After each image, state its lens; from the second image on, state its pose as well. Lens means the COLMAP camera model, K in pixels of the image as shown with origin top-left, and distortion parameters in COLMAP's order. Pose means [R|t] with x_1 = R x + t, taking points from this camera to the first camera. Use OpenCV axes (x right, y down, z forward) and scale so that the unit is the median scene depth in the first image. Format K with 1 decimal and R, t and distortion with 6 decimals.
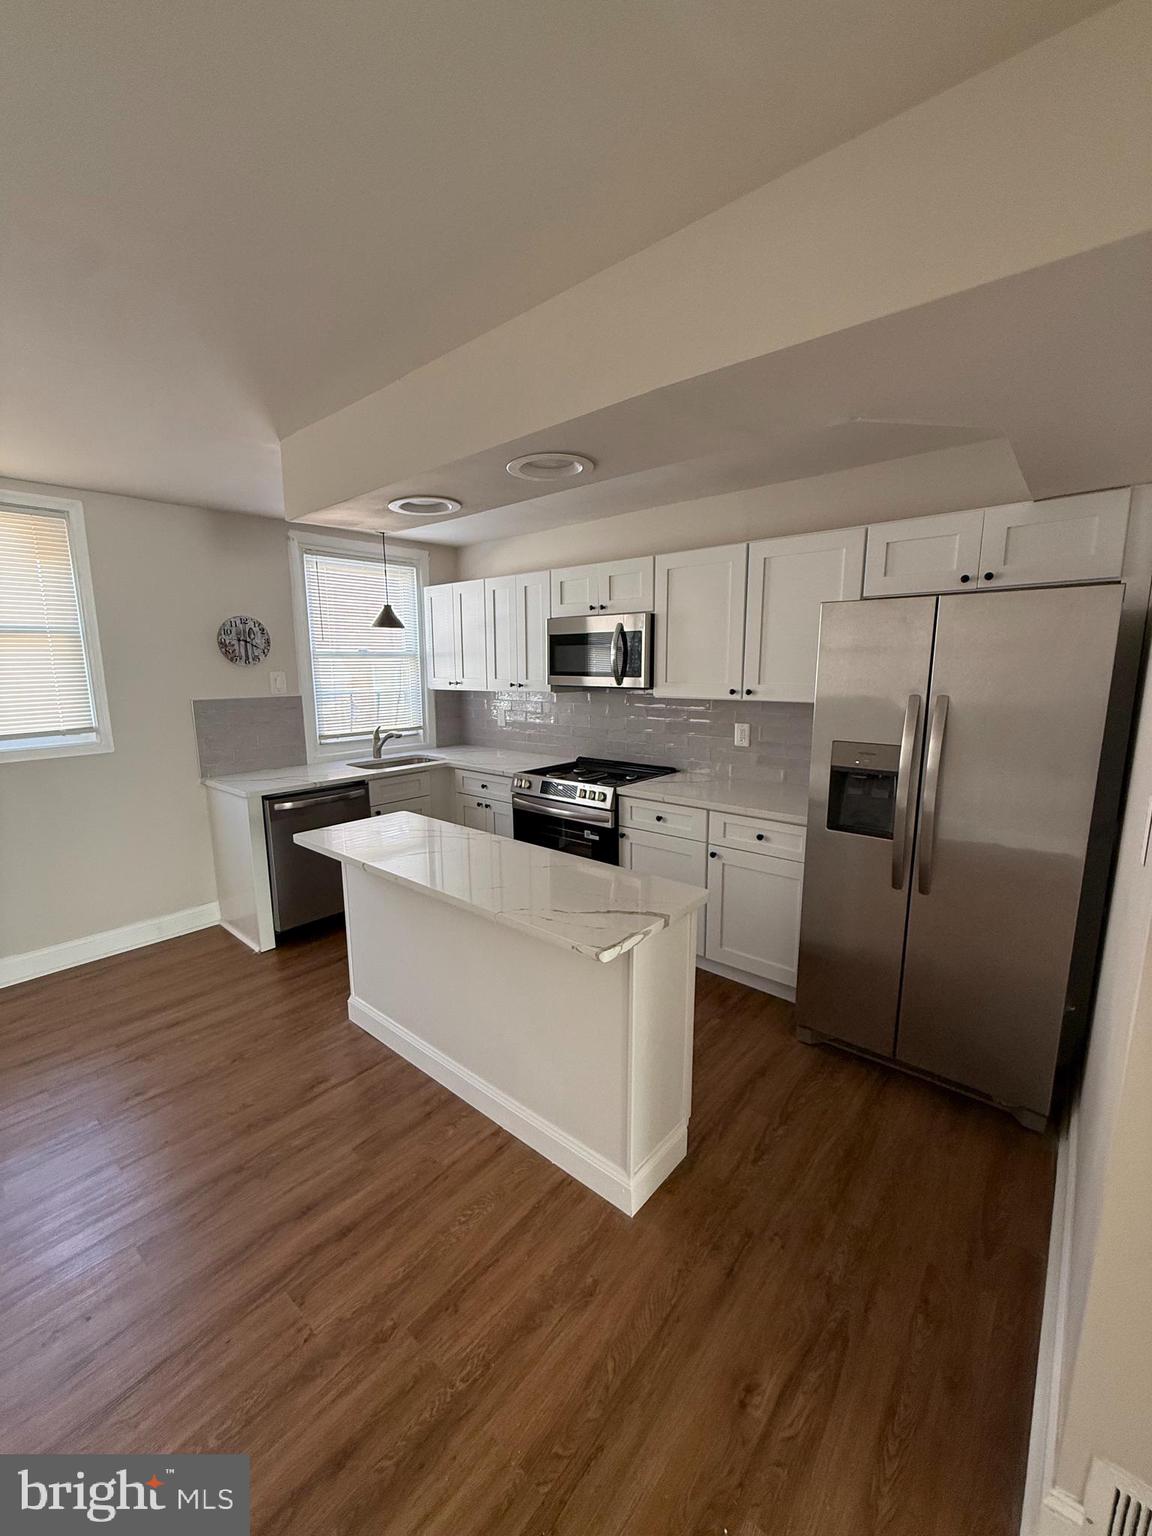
lens RADIAL K [[613.7, 0, 570.6], [0, 613.7, 770.6], [0, 0, 1]] dist [-0.002719, 0.000636]
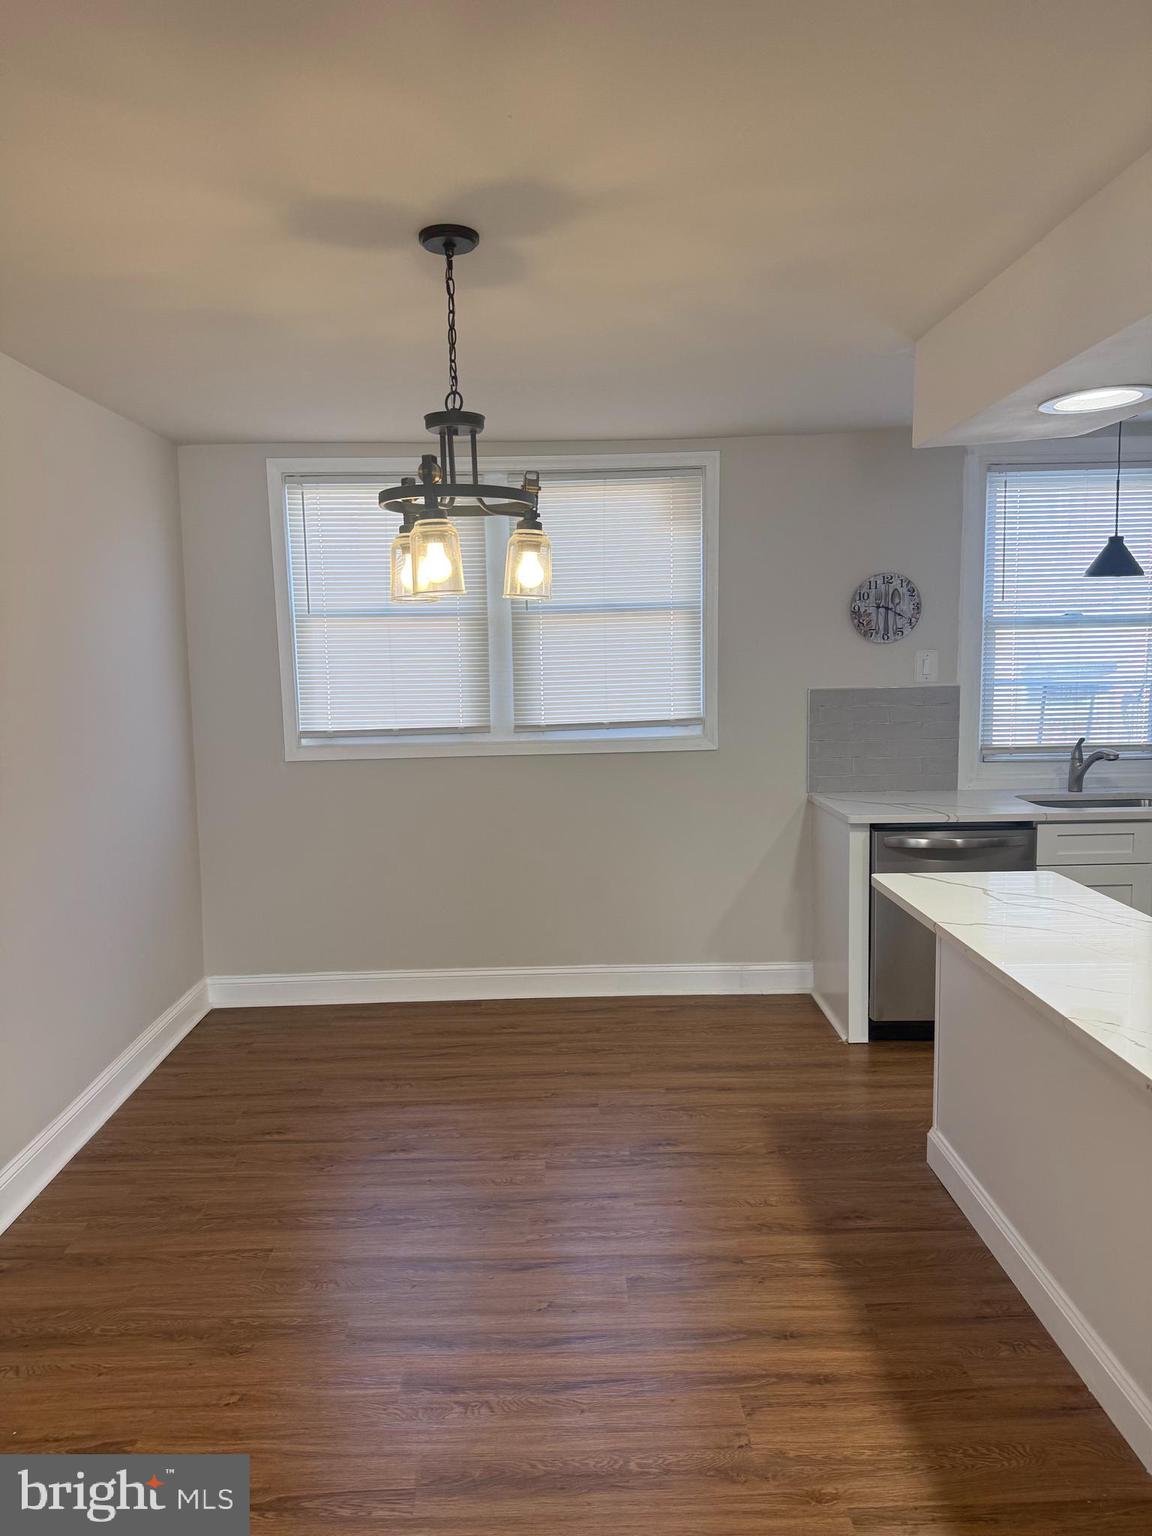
lens RADIAL K [[1075.6, 0, 568.1], [0, 1075.6, 776.7], [0, 0, 1]] dist [0.028486, -0.019664]
pose [[0.663557, 0.084498, -0.743338, 0.211865], [-0.109833, 0.993838, 0.014929, 0.006435], [0.740019, 0.071736, 0.668749, -0.117178]]
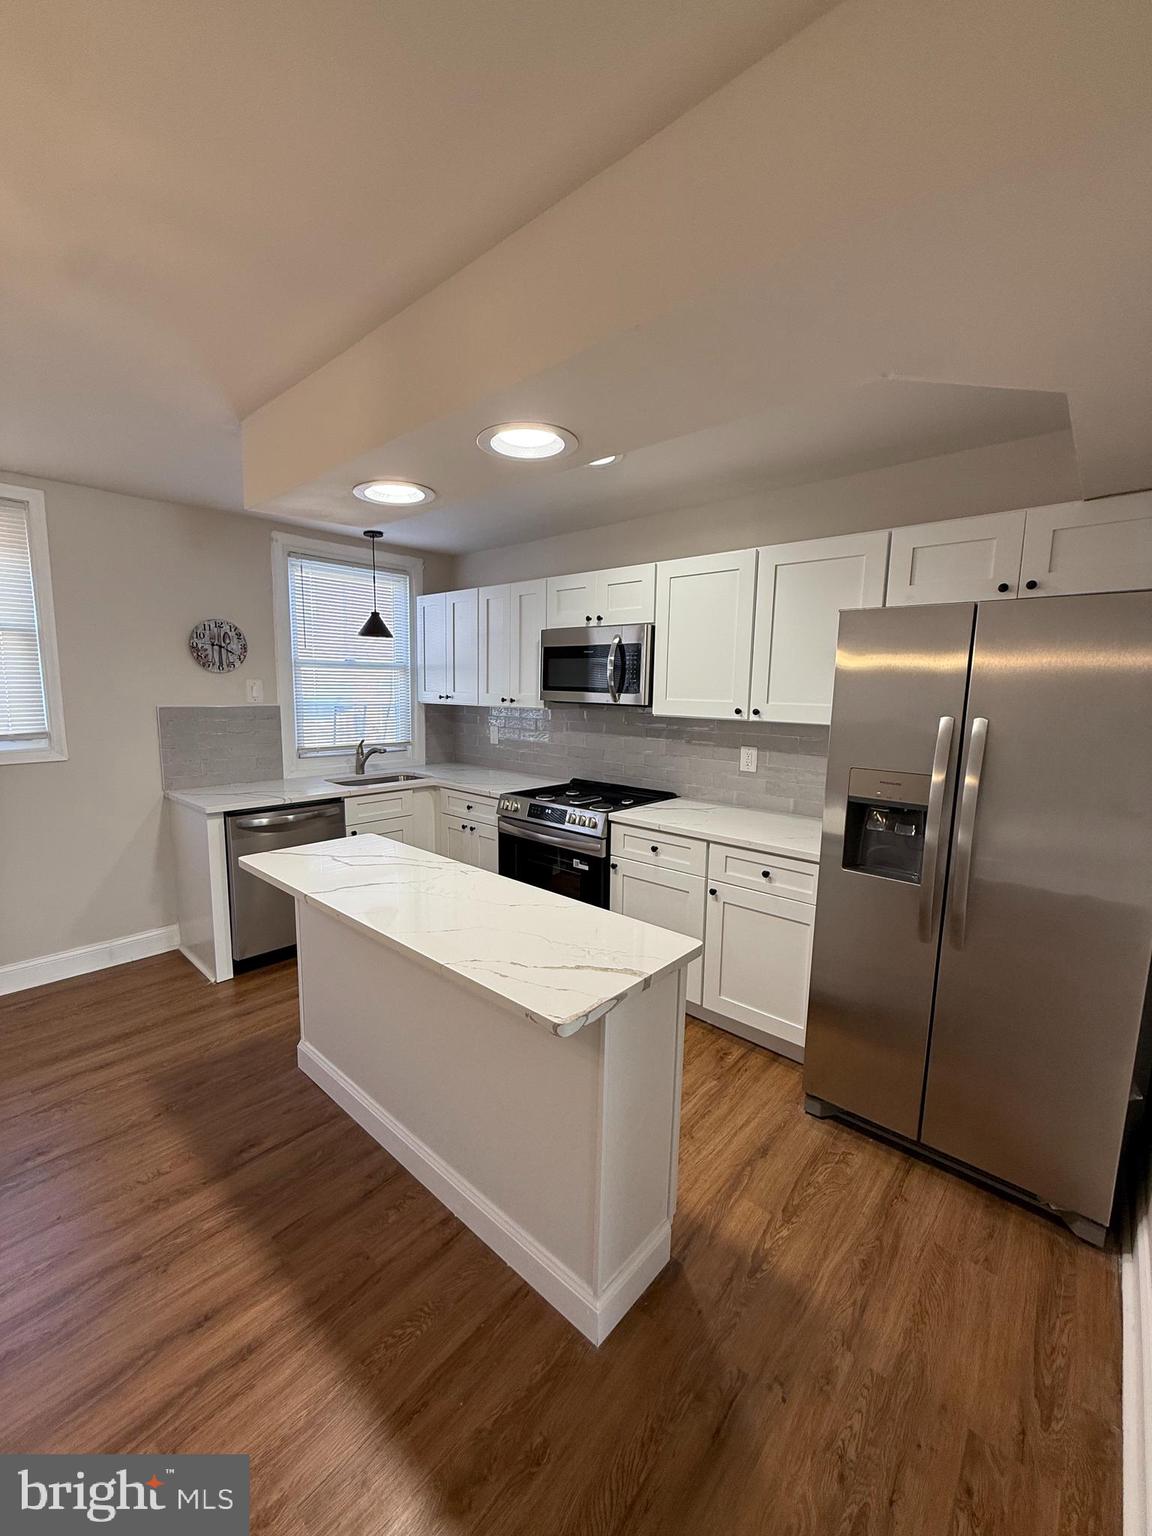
lens RADIAL K [[613.7, 0, 570.0], [0, 613.7, 771.0], [0, 0, 1]] dist [-0.002719, 0.000636]
pose [[0.999530, 0.025880, -0.016420, 0.033059], [-0.026418, 0.999093, -0.033401, -0.003212], [0.015541, 0.033819, 0.999307, 0.094679]]
